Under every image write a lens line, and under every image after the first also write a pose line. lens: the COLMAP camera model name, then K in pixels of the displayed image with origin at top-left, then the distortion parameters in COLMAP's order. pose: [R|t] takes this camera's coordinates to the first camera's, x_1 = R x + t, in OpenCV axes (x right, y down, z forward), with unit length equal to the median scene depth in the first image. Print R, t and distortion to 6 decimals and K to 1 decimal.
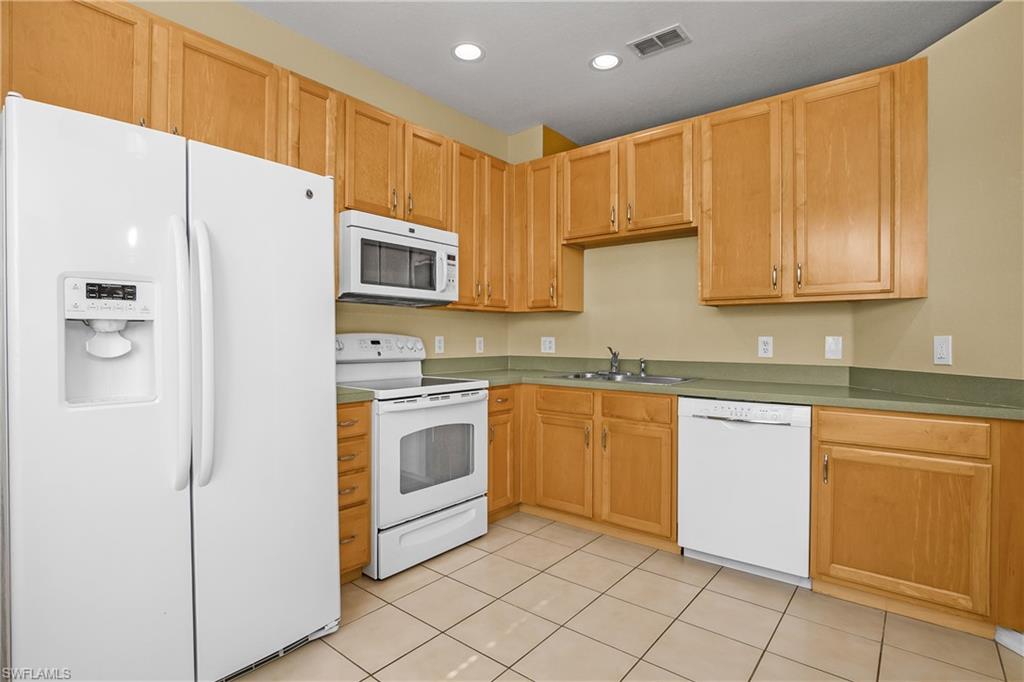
lens RADIAL K [[508.5, 0, 495.5], [0, 508.5, 339.5], [0, 0, 1]] dist [-0.025057, 0.001953]
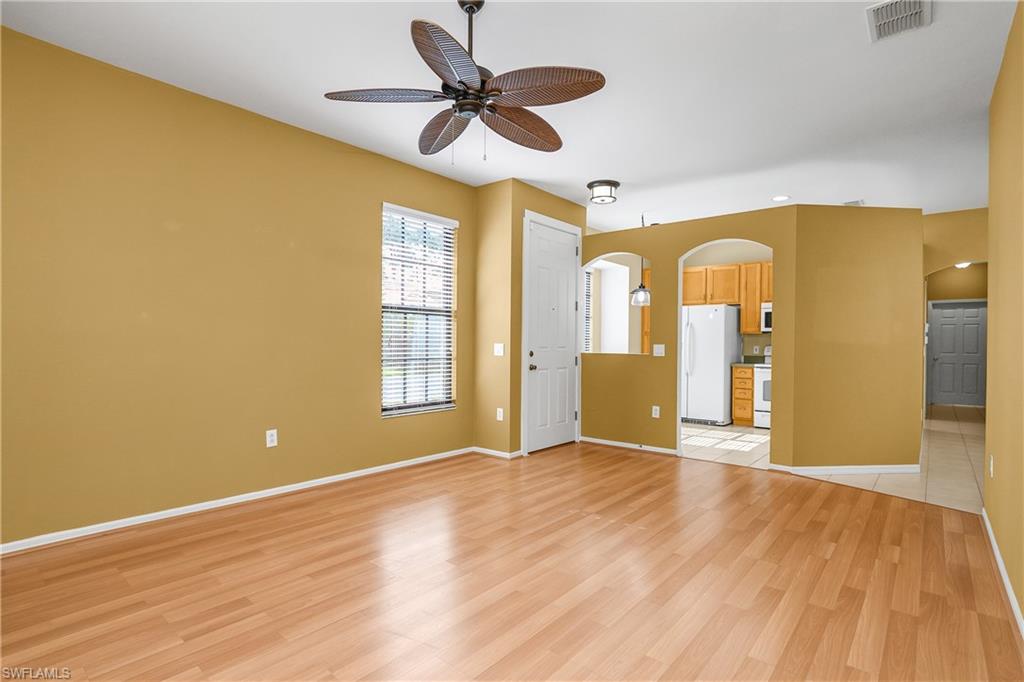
lens RADIAL K [[508.5, 0, 522.5], [0, 508.5, 354.3], [0, 0, 1]] dist [-0.025057, 0.001953]
pose [[0.017101, 0.015110, -0.999740, 2.384179], [-0.010279, 0.999836, 0.014935, 0.008950], [0.999801, 0.010021, 0.017254, -0.390614]]
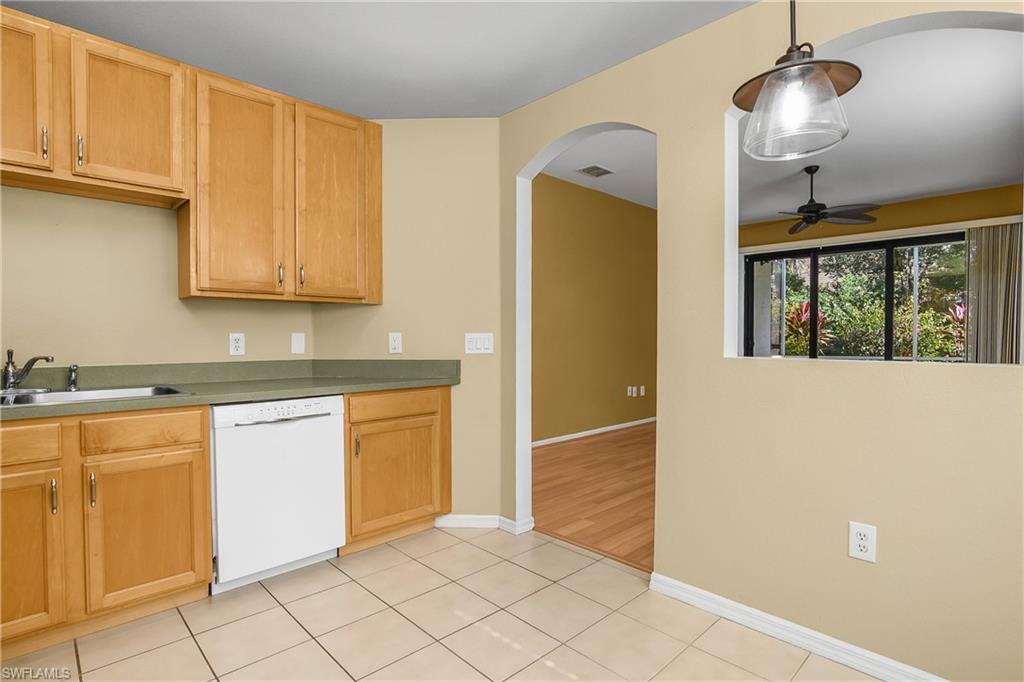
lens RADIAL K [[508.5, 0, 517.0], [0, 508.5, 342.9], [0, 0, 1]] dist [-0.025057, 0.001953]
pose [[0.100142, -0.018152, 0.994808, -0.379627], [0.004639, 0.999831, 0.017777, -0.002000], [-0.994962, 0.002835, 0.100210, 0.399051]]
